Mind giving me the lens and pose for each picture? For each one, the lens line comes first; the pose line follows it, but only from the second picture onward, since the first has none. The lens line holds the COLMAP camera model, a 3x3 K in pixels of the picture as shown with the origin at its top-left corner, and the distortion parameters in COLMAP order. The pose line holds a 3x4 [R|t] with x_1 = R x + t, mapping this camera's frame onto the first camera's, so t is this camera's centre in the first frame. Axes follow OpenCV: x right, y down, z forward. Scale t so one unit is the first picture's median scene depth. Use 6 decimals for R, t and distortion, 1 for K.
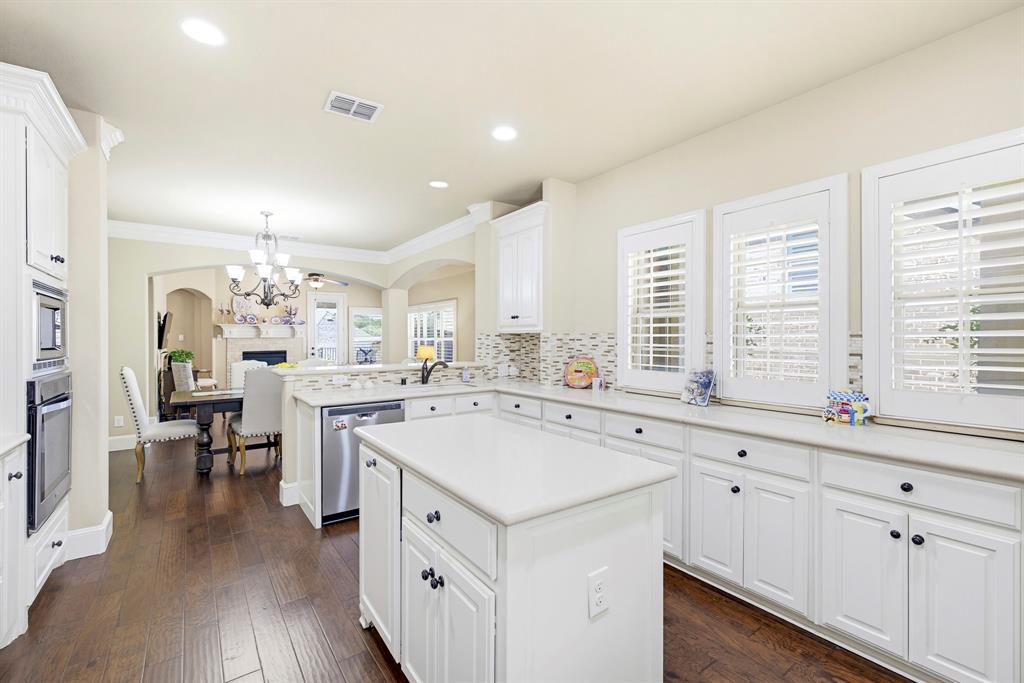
lens RADIAL K [[446.8, 0, 514.2], [0, 446.8, 338.6], [0, 0, 1]] dist [-0.000778, -0.000303]
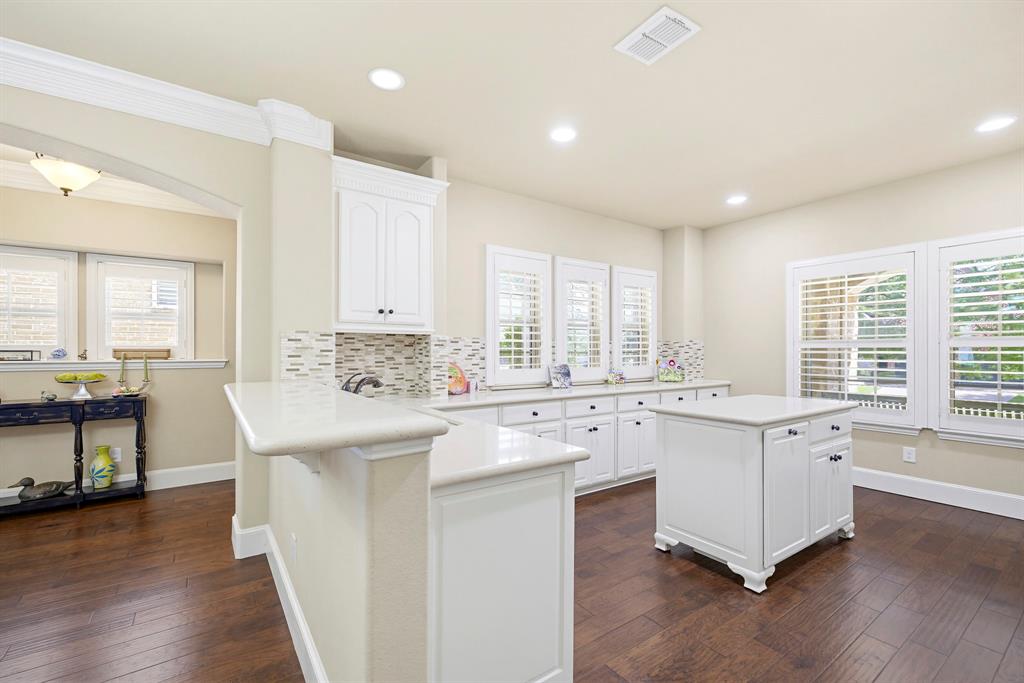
lens RADIAL K [[438.2, 0, 507.2], [0, 438.2, 349.1], [0, 0, 1]] dist [0.001127, 0.000211]
pose [[0.021458, 0.002695, 0.999766, -0.733930], [0.000223, 0.999996, -0.002700, 0.015971], [-0.999770, 0.000281, 0.021458, 0.810502]]
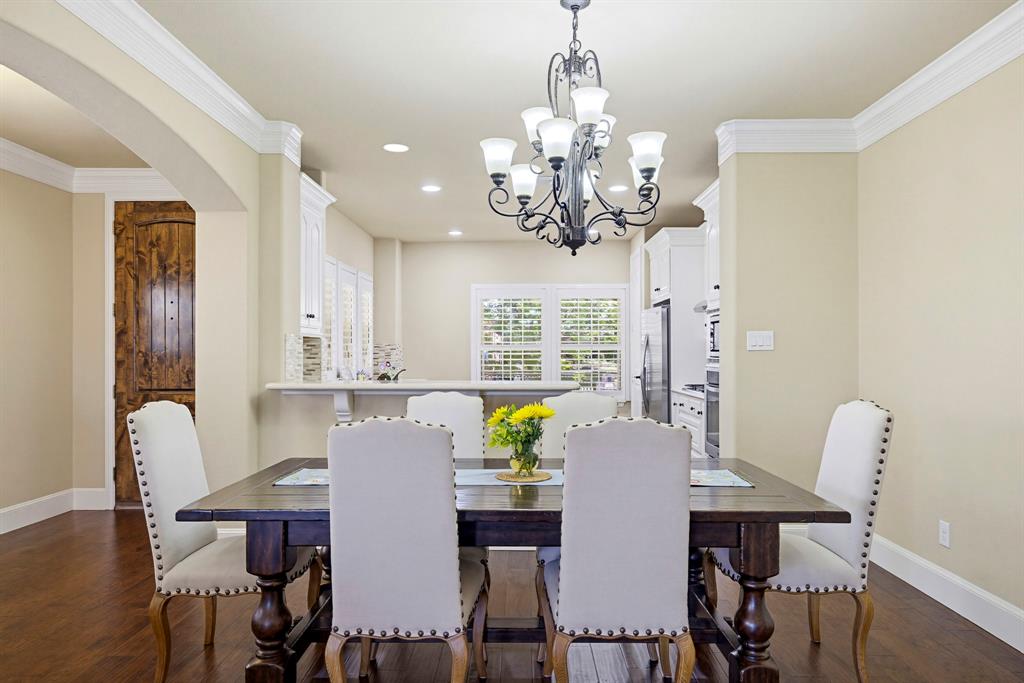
lens RADIAL K [[673.0, 0, 523.6], [0, 673.0, 353.8], [0, 0, 1]] dist [-0.003926, -0.000958]
pose [[-0.814112, -0.003234, 0.580699, -1.019137], [-0.001905, 0.999994, 0.002898, 0.014688], [-0.580705, 0.001253, -0.814113, 1.800675]]
